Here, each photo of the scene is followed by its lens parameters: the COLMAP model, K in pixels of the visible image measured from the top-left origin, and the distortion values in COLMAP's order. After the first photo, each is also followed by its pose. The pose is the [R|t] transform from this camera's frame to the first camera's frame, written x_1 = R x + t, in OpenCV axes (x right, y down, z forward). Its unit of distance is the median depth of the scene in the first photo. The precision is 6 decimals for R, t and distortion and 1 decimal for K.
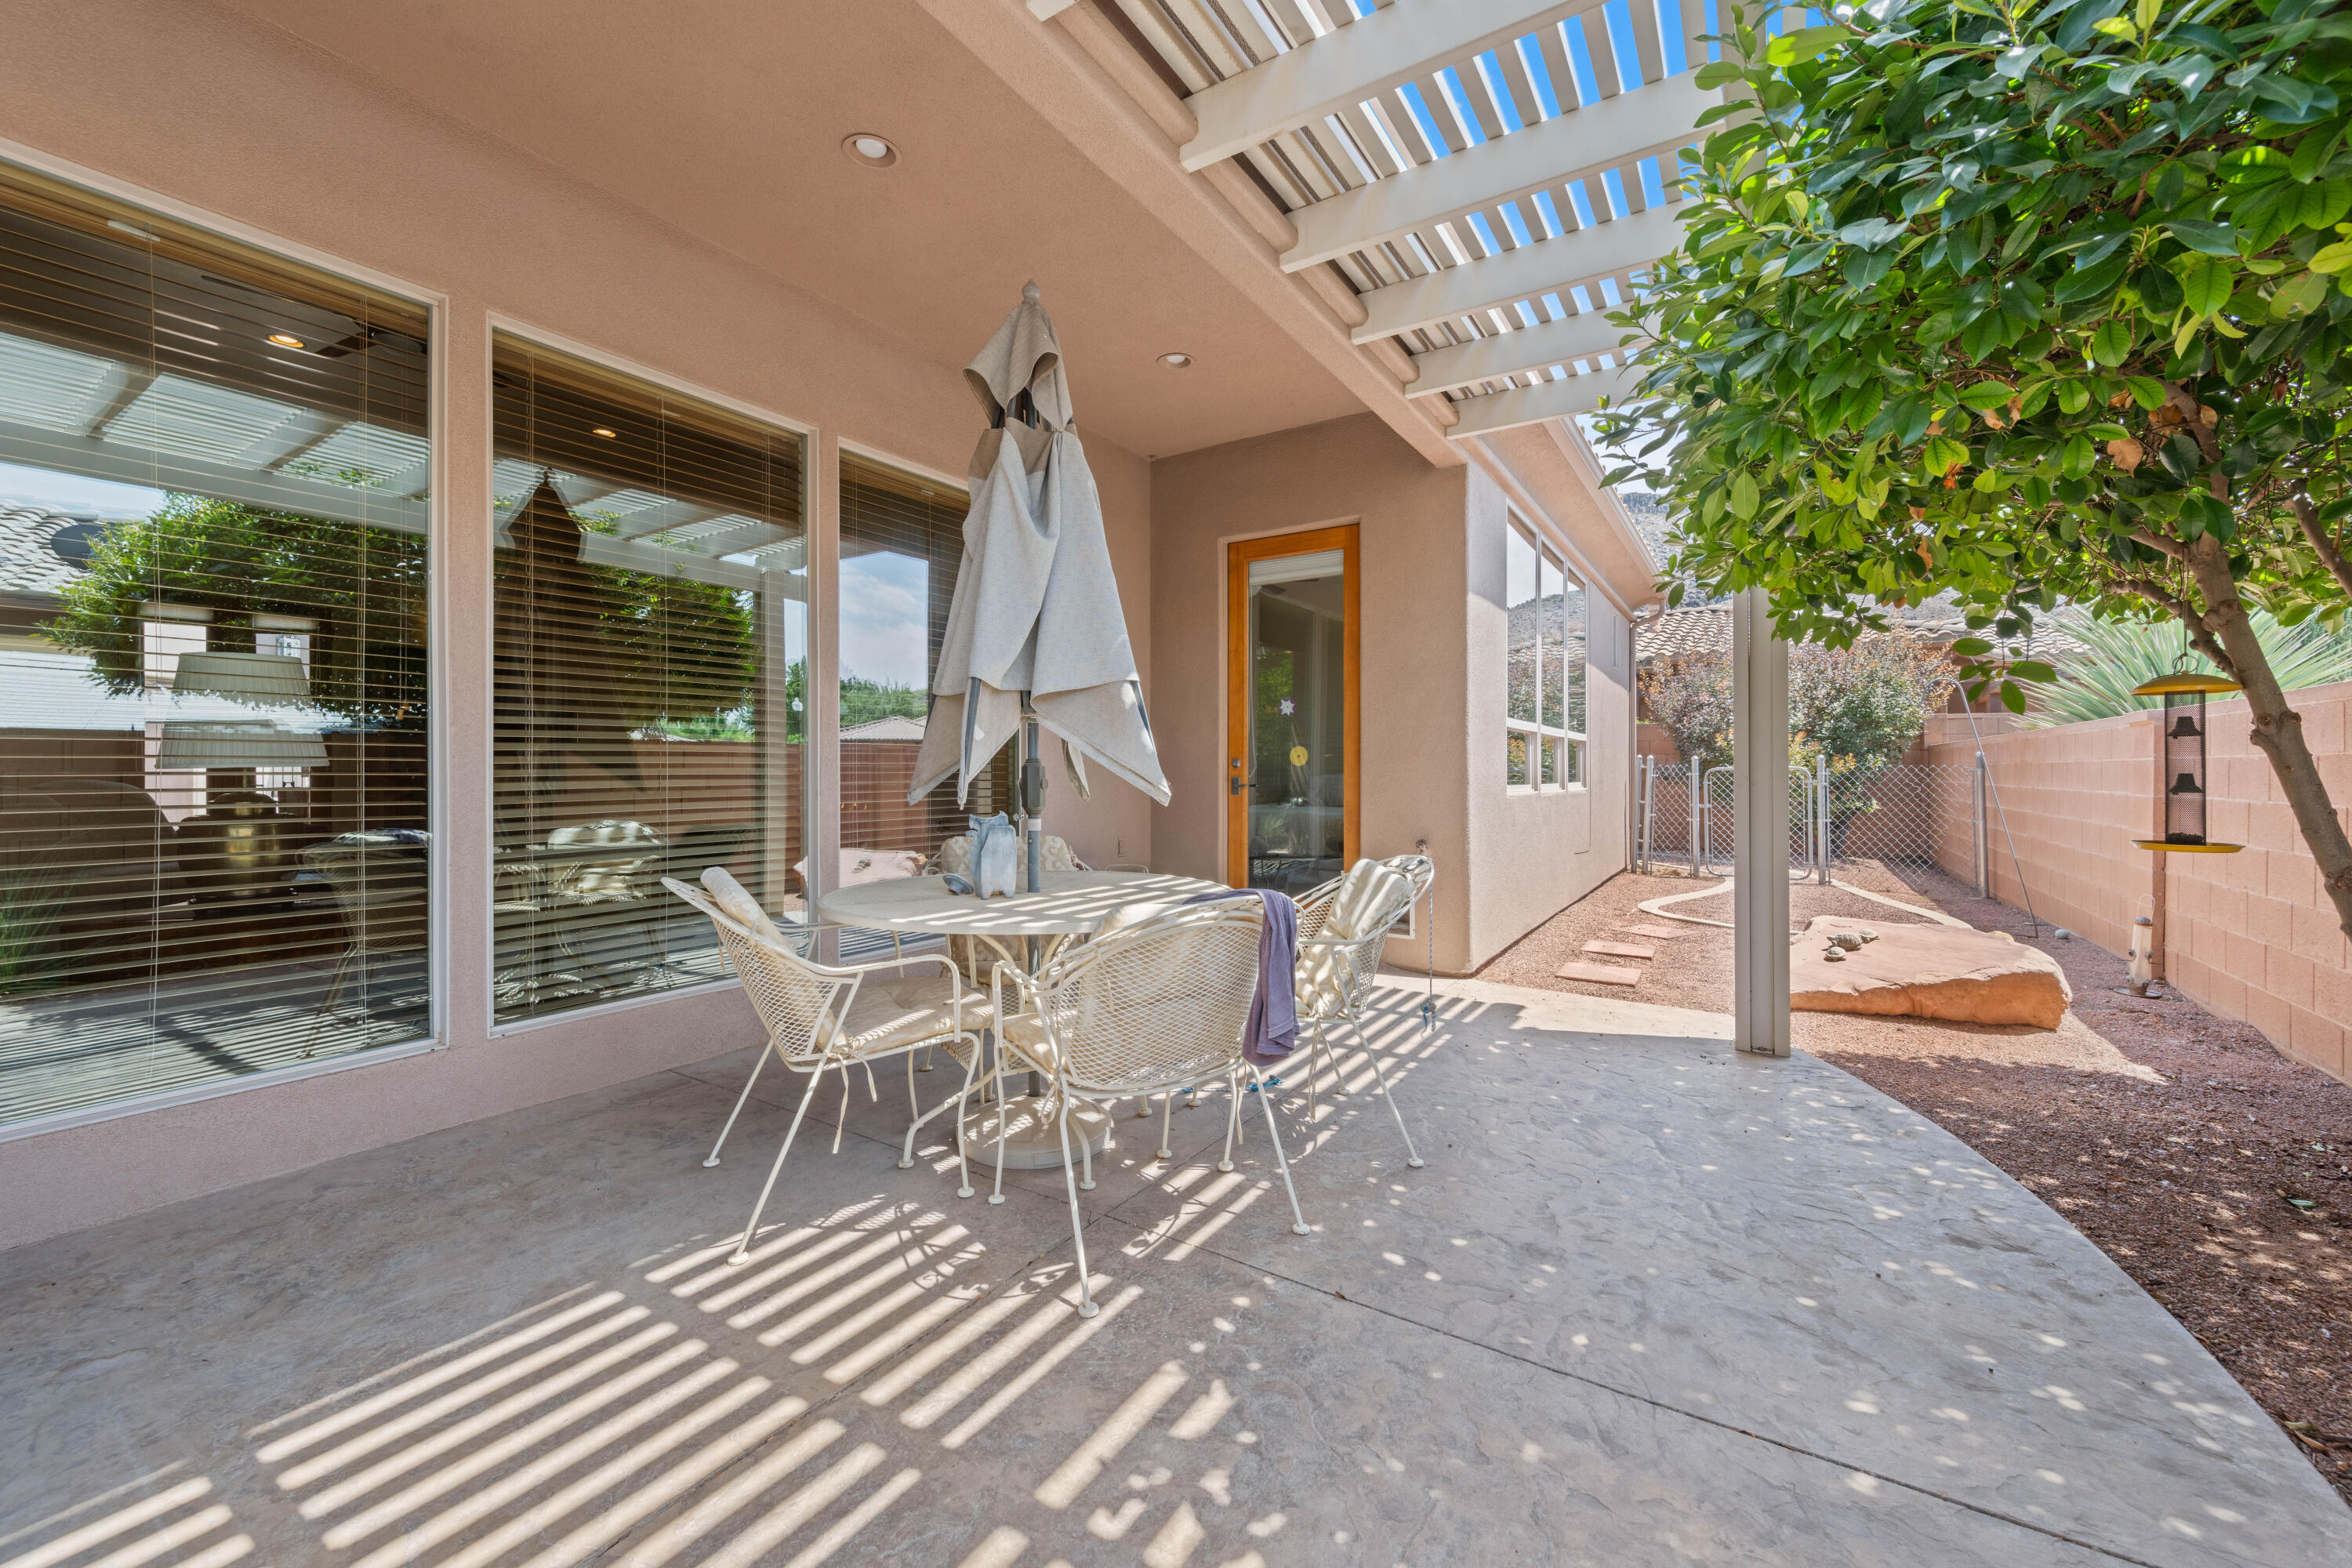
lens RADIAL K [[934.2, 0, 1180.2], [0, 934.2, 774.1], [0, 0, 1]] dist [0.003317, -0.001205]
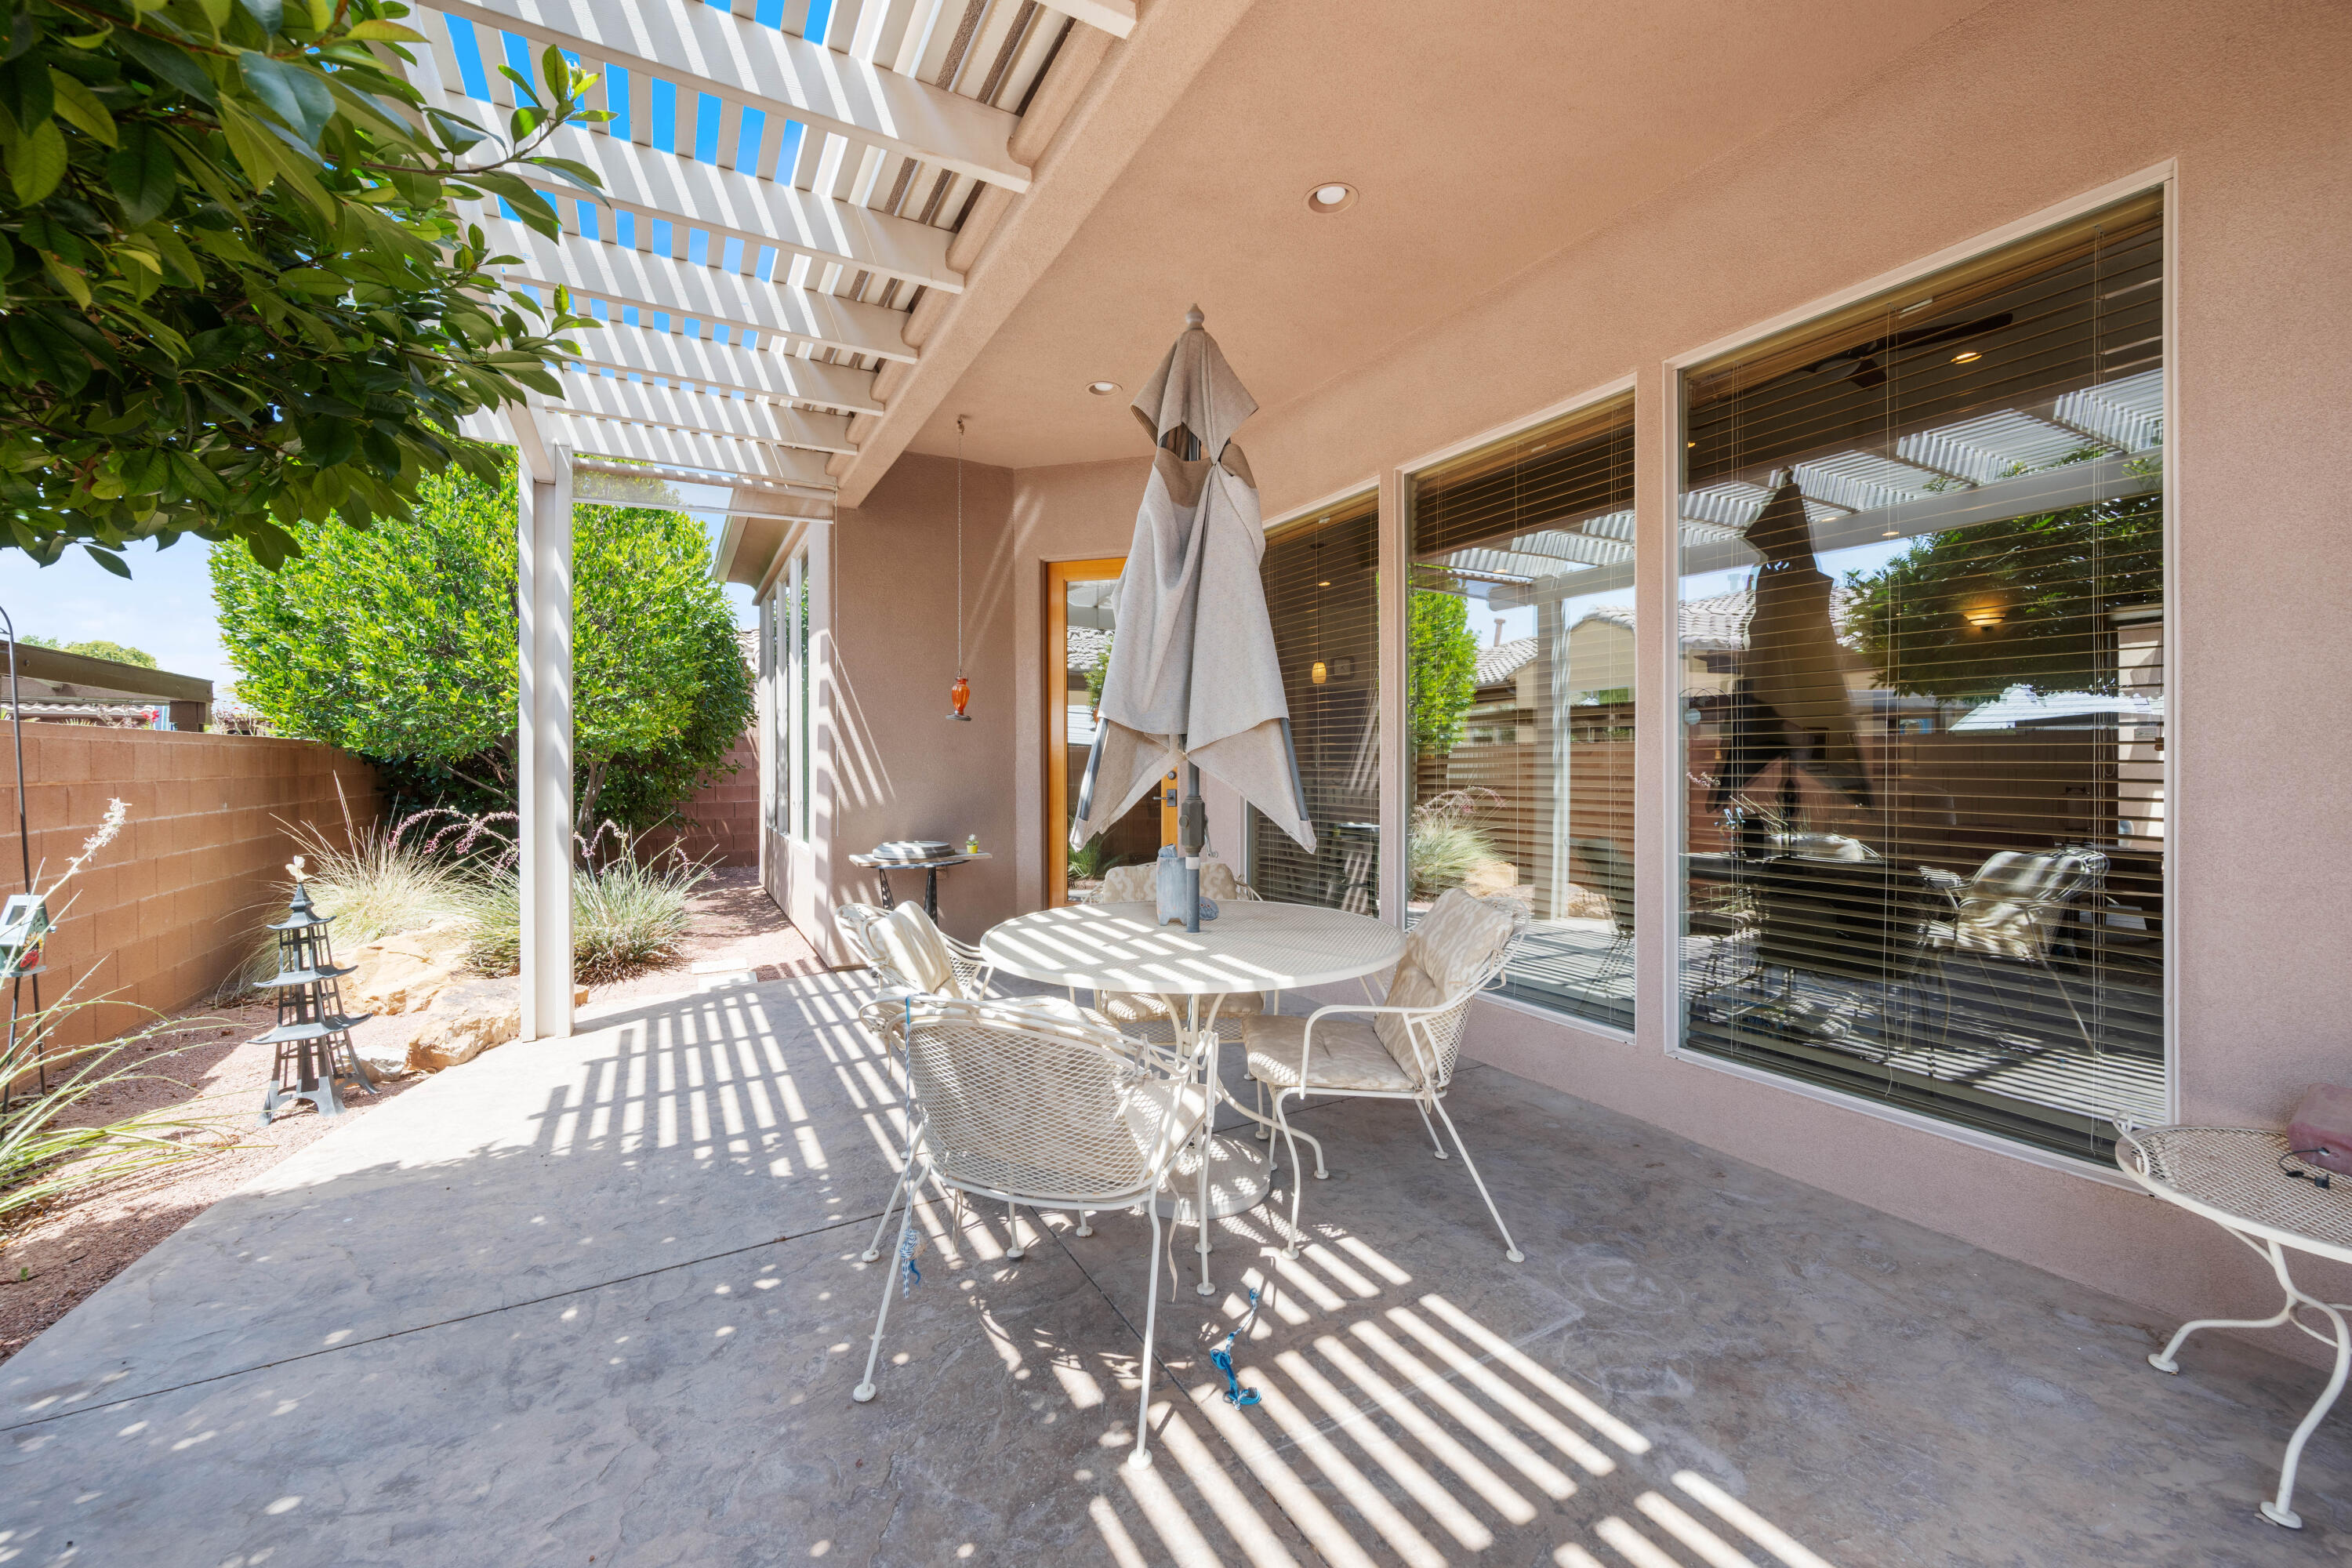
lens RADIAL K [[934.2, 0, 1180.8], [0, 934.2, 772.2], [0, 0, 1]] dist [0.003317, -0.001205]
pose [[-0.476920, 0.015792, -0.878805, 0.932791], [0.004653, 0.999870, 0.015442, -0.077877], [0.878934, 0.003276, -0.476932, 1.921522]]
